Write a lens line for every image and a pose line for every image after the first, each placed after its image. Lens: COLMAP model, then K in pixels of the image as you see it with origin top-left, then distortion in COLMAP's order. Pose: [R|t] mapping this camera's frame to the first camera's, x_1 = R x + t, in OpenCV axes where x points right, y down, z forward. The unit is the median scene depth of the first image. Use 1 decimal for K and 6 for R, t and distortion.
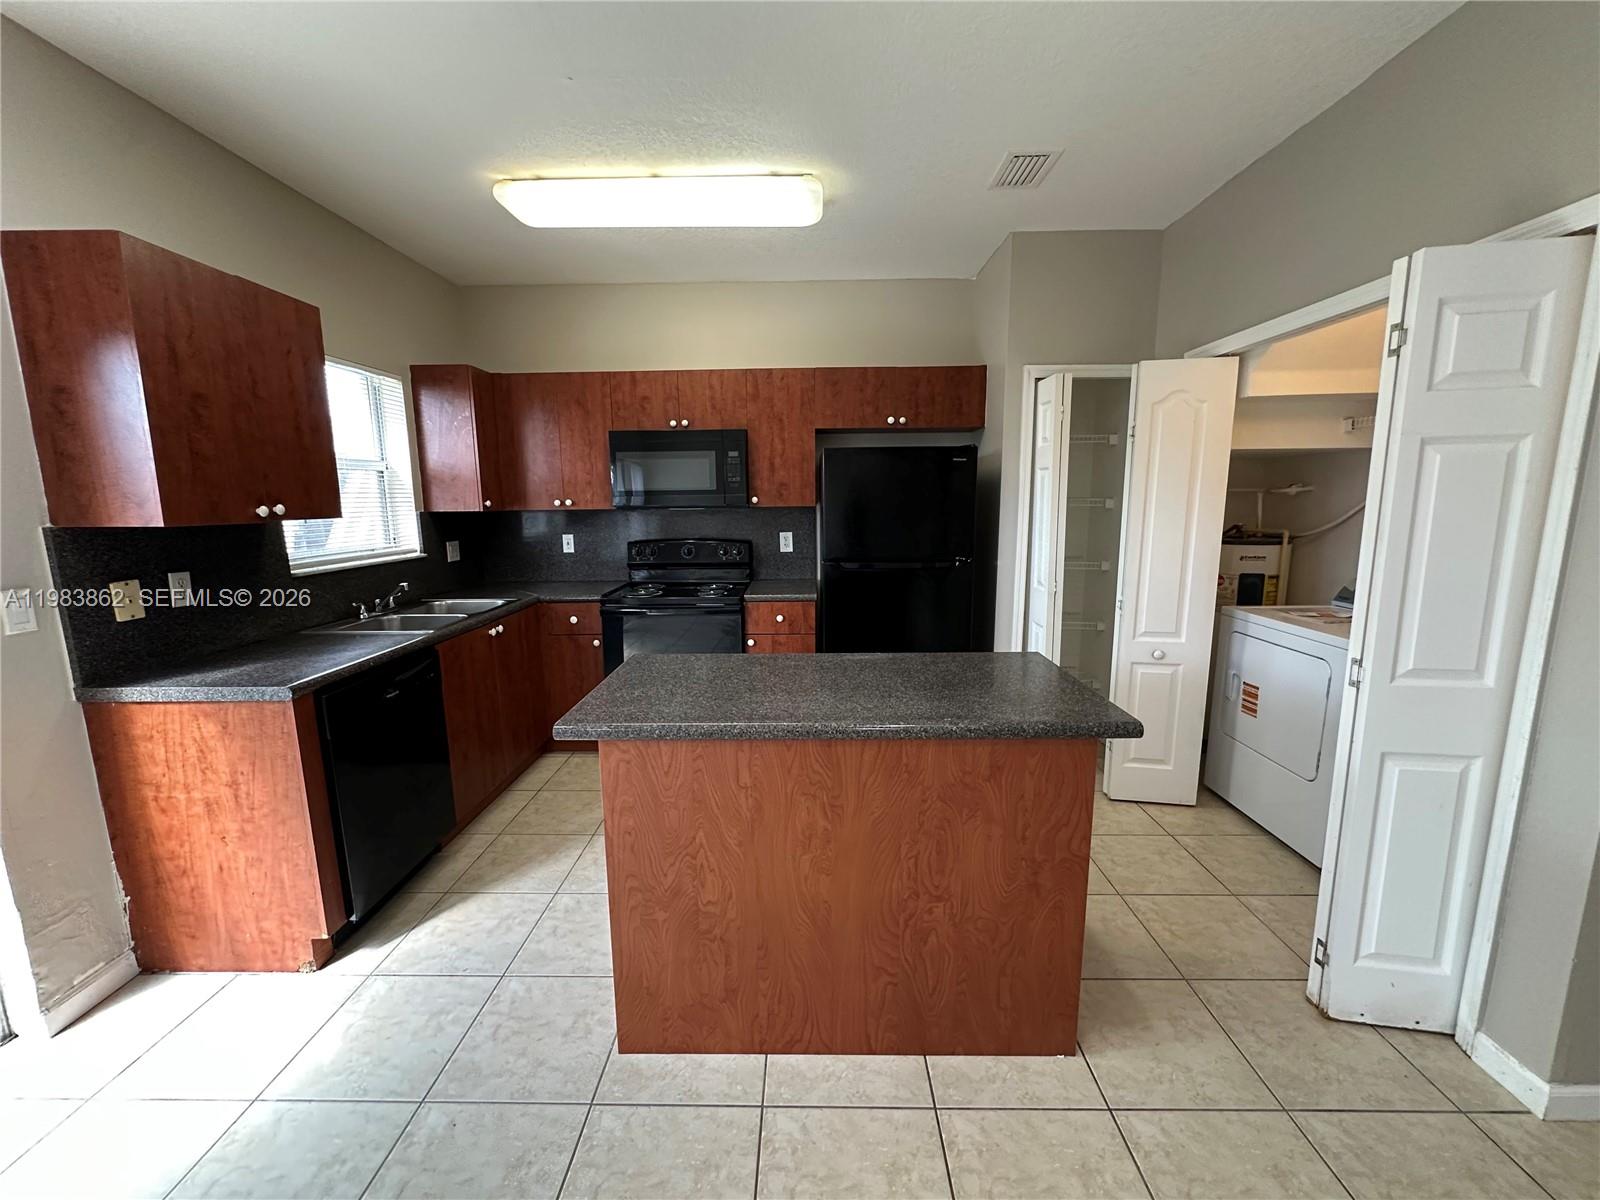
lens RADIAL K [[639.1, 0, 801.7], [0, 639.1, 601.2], [0, 0, 1]] dist [-0.004332, 0.001004]
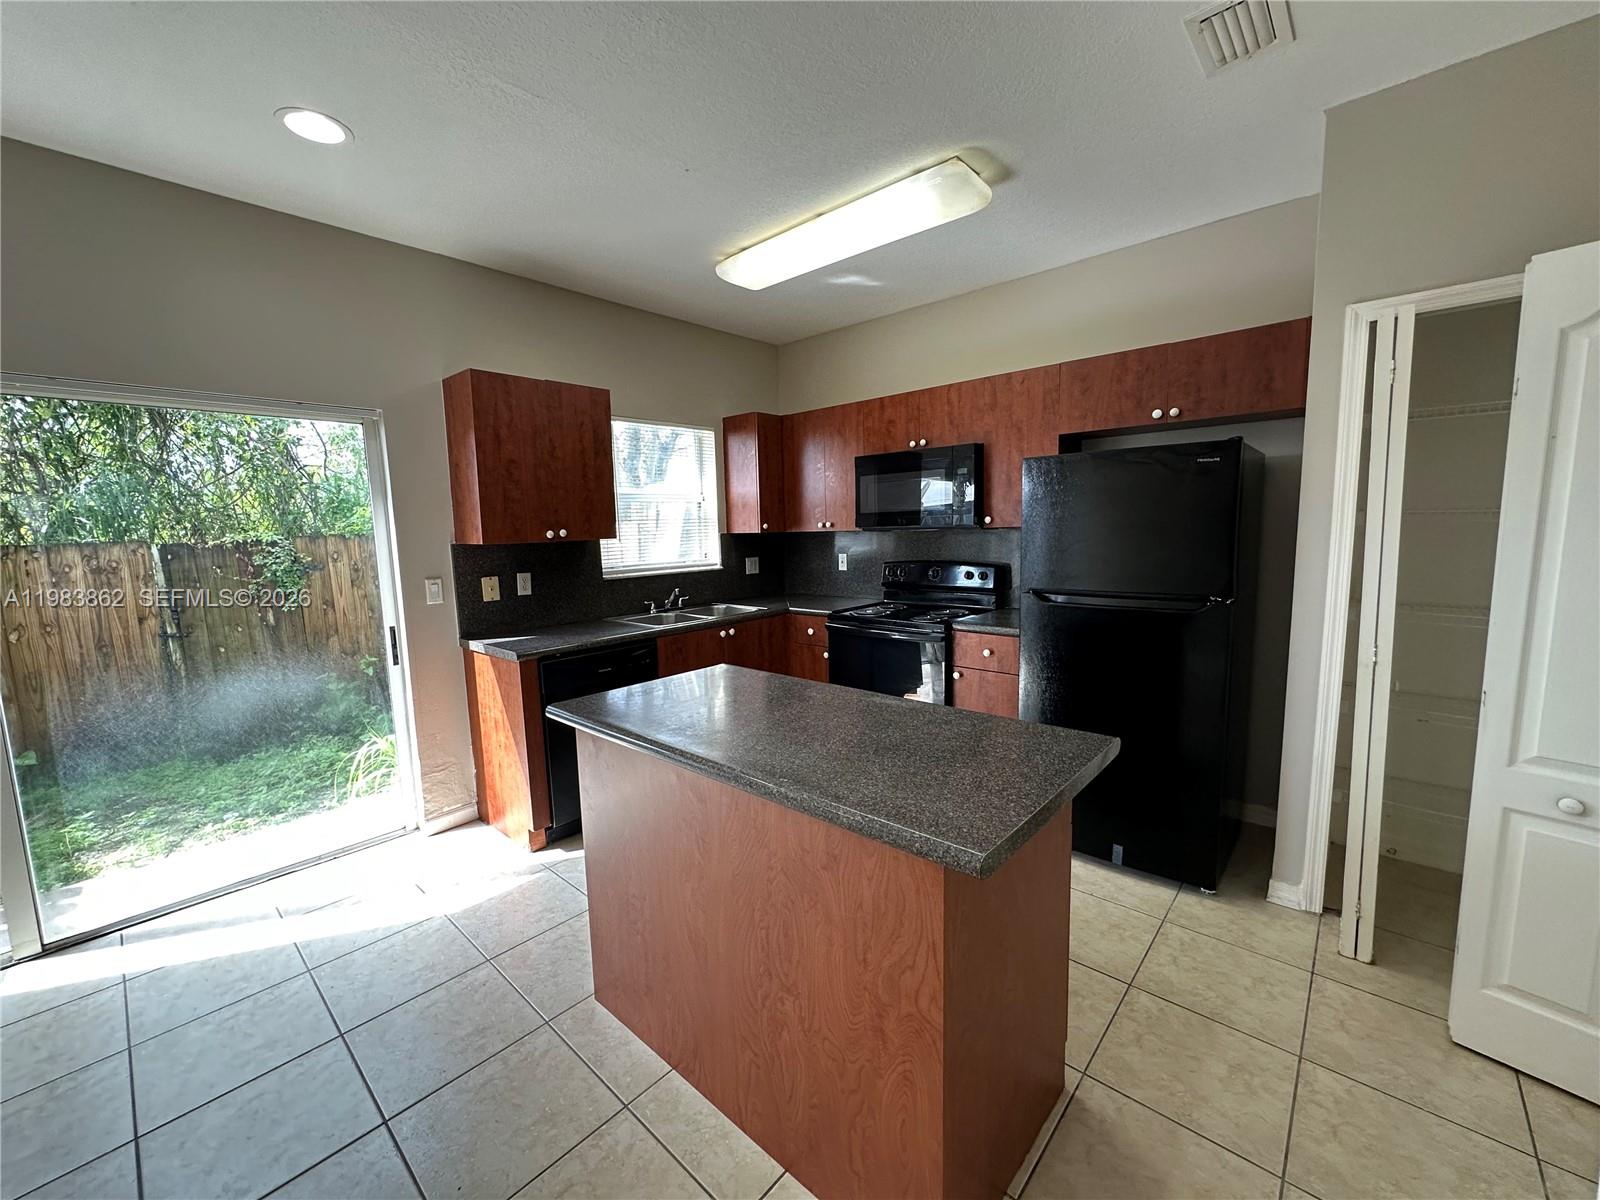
lens RADIAL K [[639.1, 0, 800.6], [0, 639.1, 601.3], [0, 0, 1]] dist [-0.004332, 0.001004]
pose [[0.753002, 0.068416, -0.654451, 0.353464], [-0.087520, 0.996157, 0.003438, -0.025378], [0.652171, 0.054689, 0.756096, 0.161658]]
